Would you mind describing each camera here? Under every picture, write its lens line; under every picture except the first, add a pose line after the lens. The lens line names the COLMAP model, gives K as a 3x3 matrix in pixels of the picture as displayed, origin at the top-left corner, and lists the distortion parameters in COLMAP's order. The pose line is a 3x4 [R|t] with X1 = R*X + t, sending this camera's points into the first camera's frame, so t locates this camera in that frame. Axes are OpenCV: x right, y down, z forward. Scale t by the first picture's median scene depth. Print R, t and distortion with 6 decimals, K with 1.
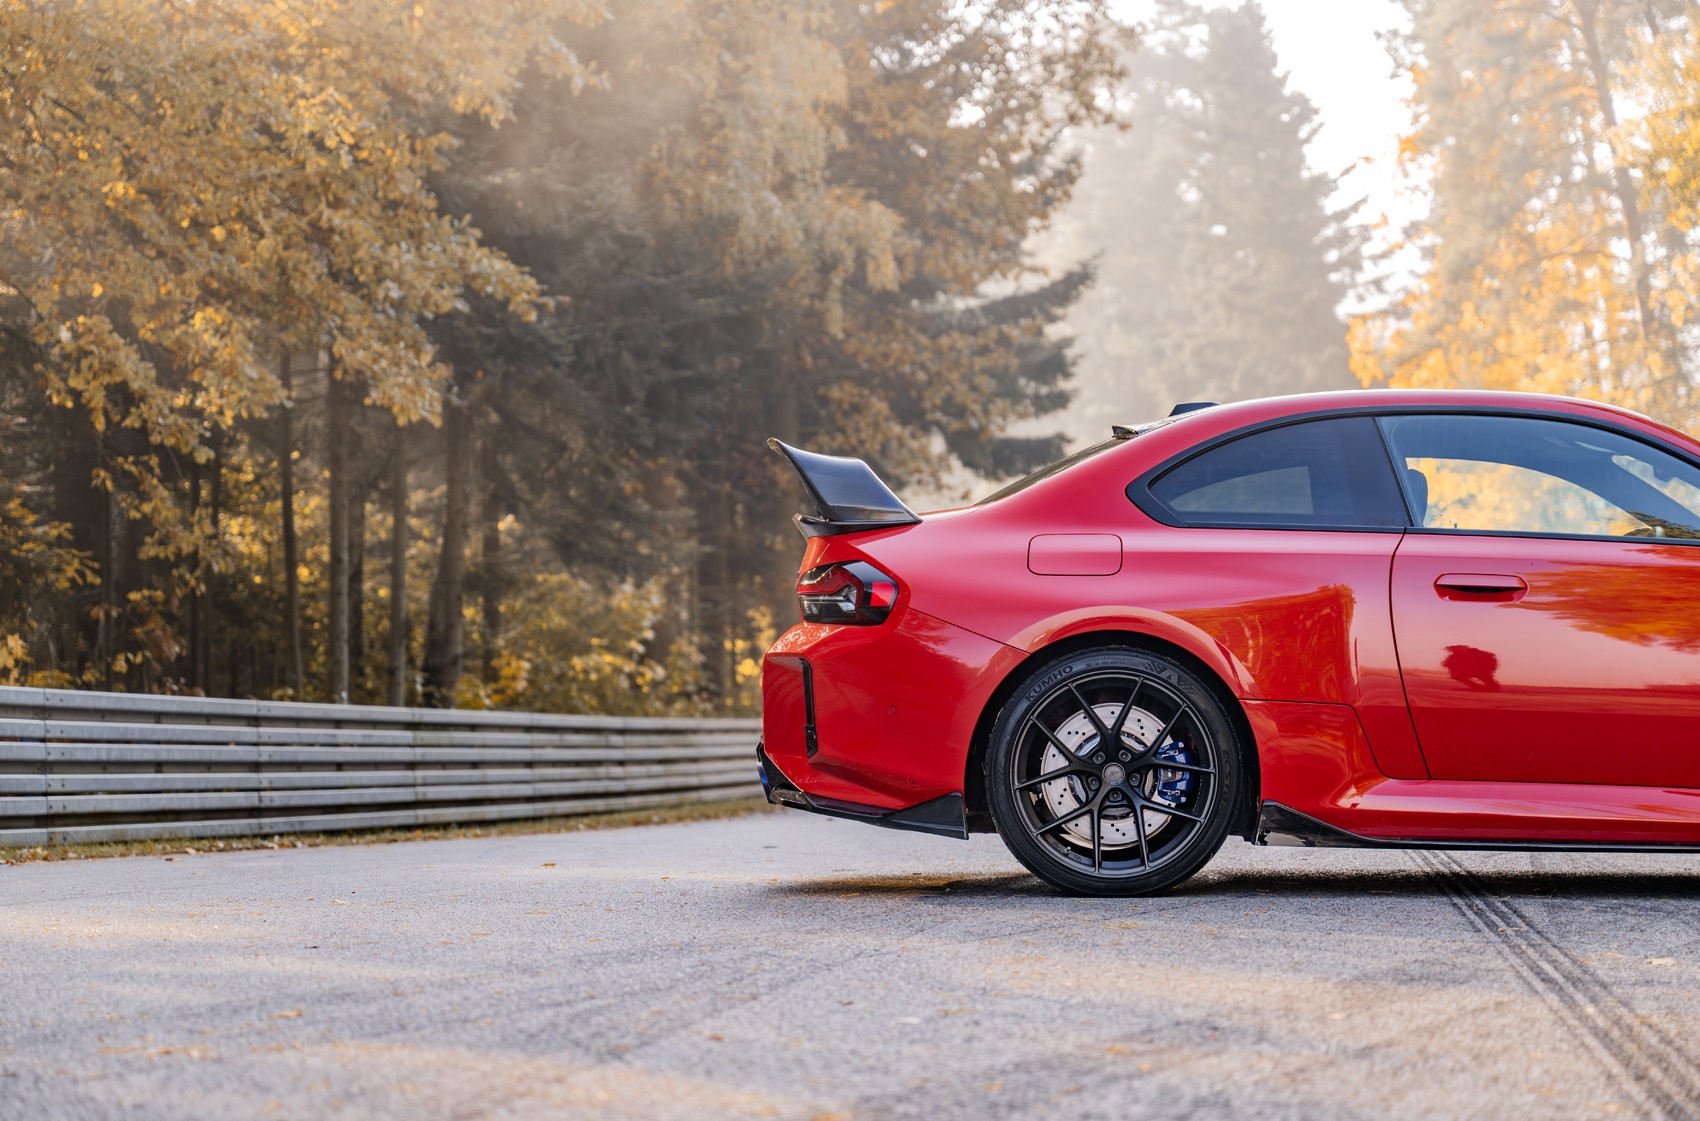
lens RADIAL K [[3442.0, 0, 856.5], [0, 3442.0, 618.5], [0, 0, 1]] dist [0.003602, 0.000000]
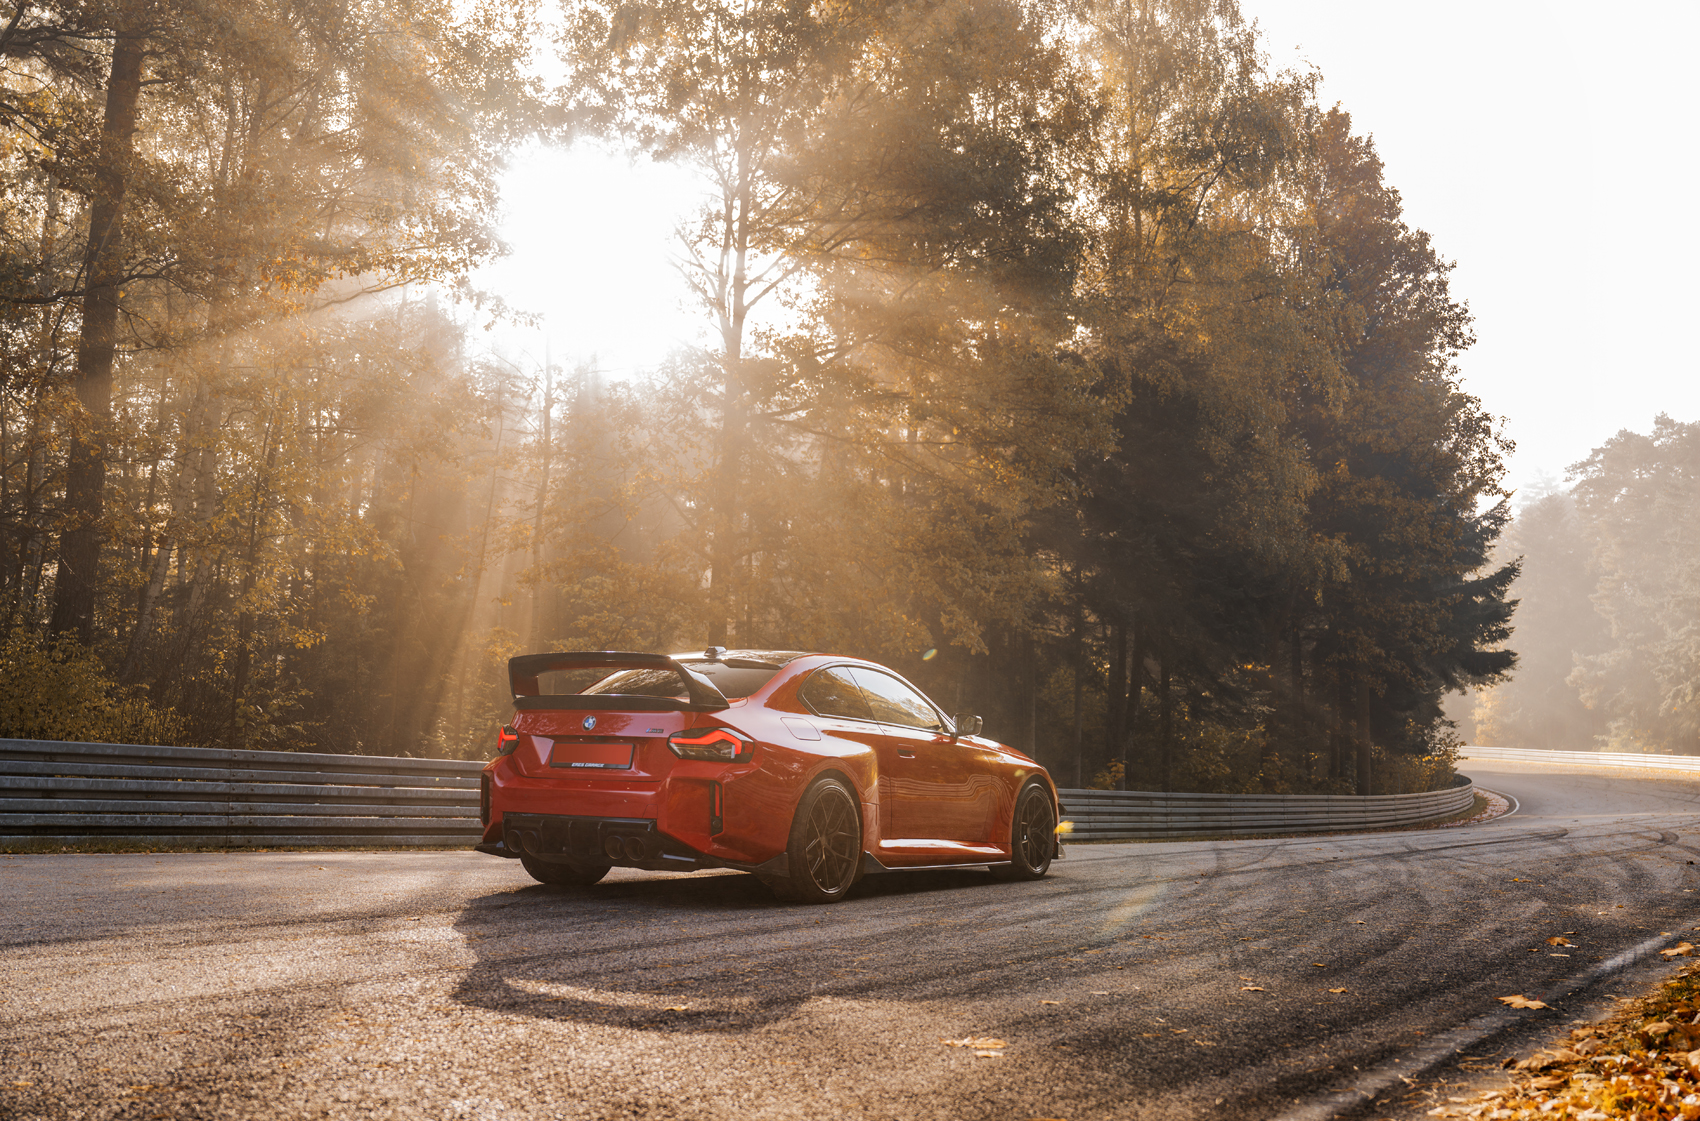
lens RADIAL K [[1622.4, 0, 858.2], [0, 1622.4, 561.9], [0, 0, 1]] dist [-0.002306, 0.000000]
pose [[0.917457, -0.029824, -0.396717, 0.125835], [-0.013161, 0.994365, -0.105192, -0.003379], [0.397618, 0.101730, 0.911894, 0.017252]]
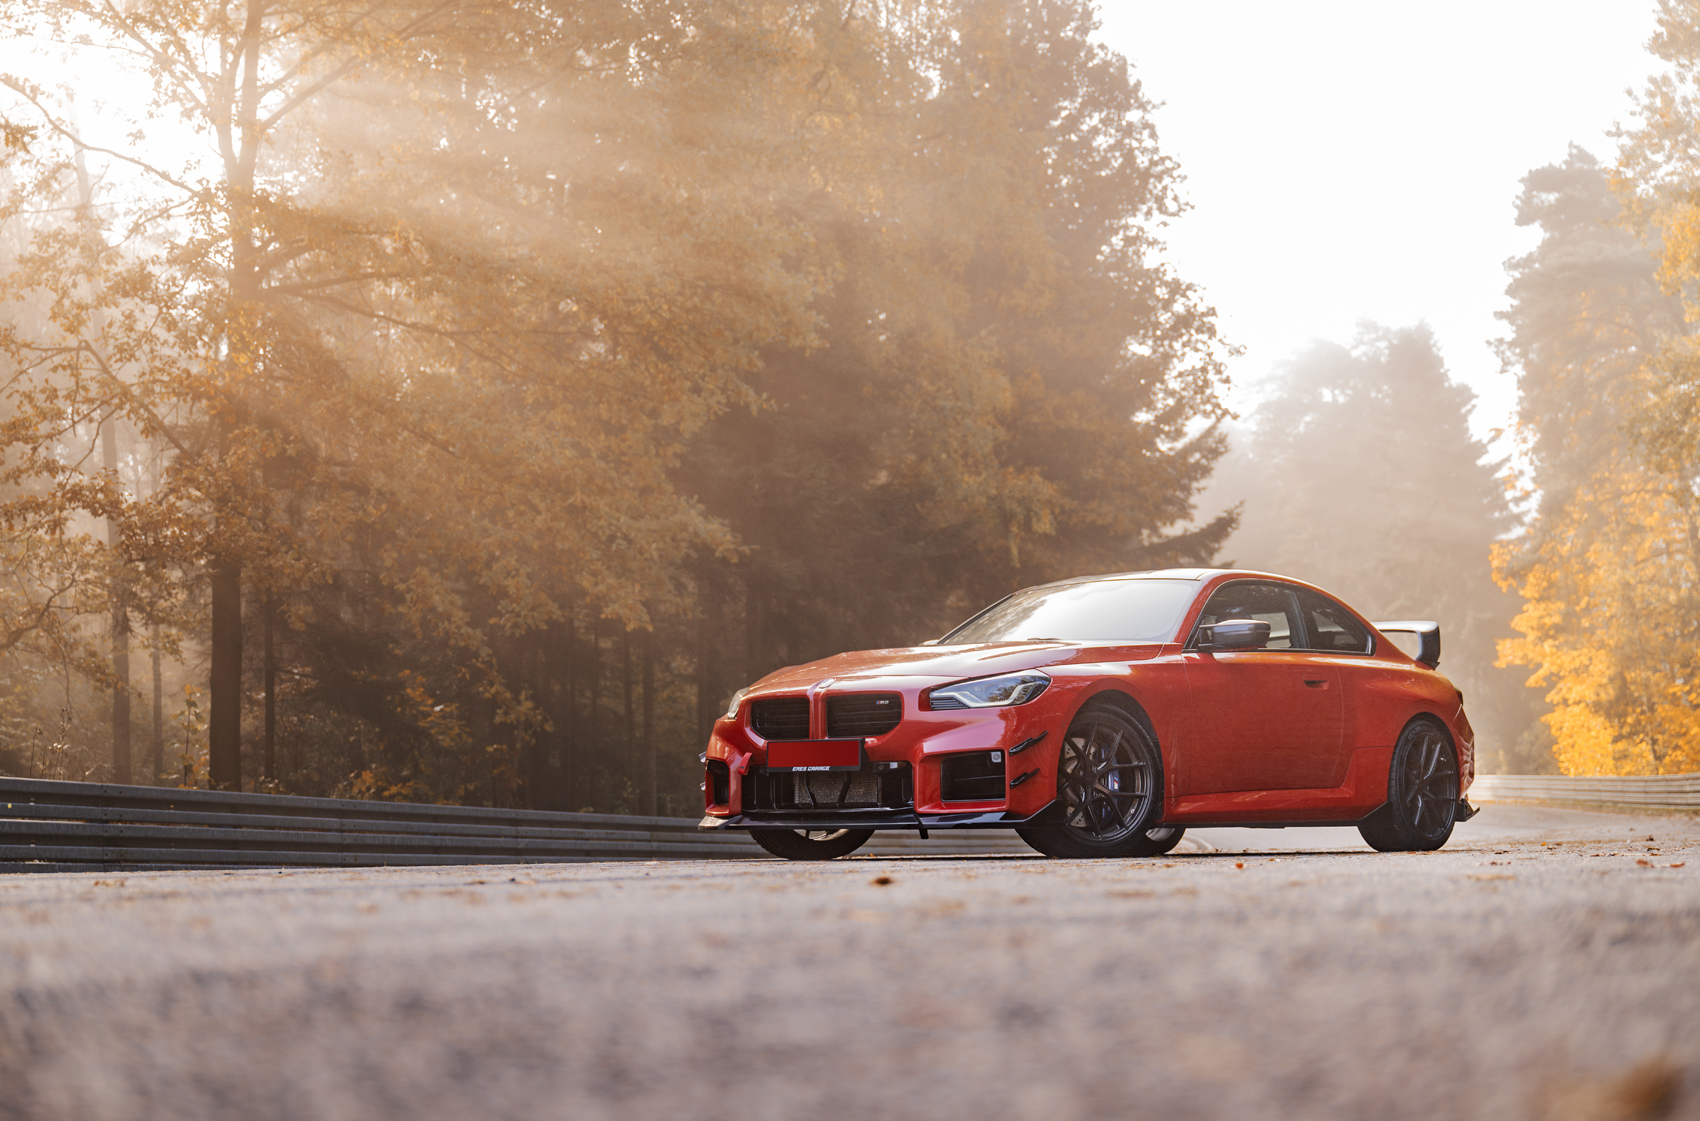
lens RADIAL K [[2459.0, 0, 860.9], [0, 2459.0, 572.7], [0, 0, 1]] dist [0.003747, 0.000000]
pose [[0.990105, -0.032226, -0.136577, 0.073708], [0.020834, 0.996245, -0.084037, 0.007589], [0.138772, 0.080360, 0.987058, -0.047545]]
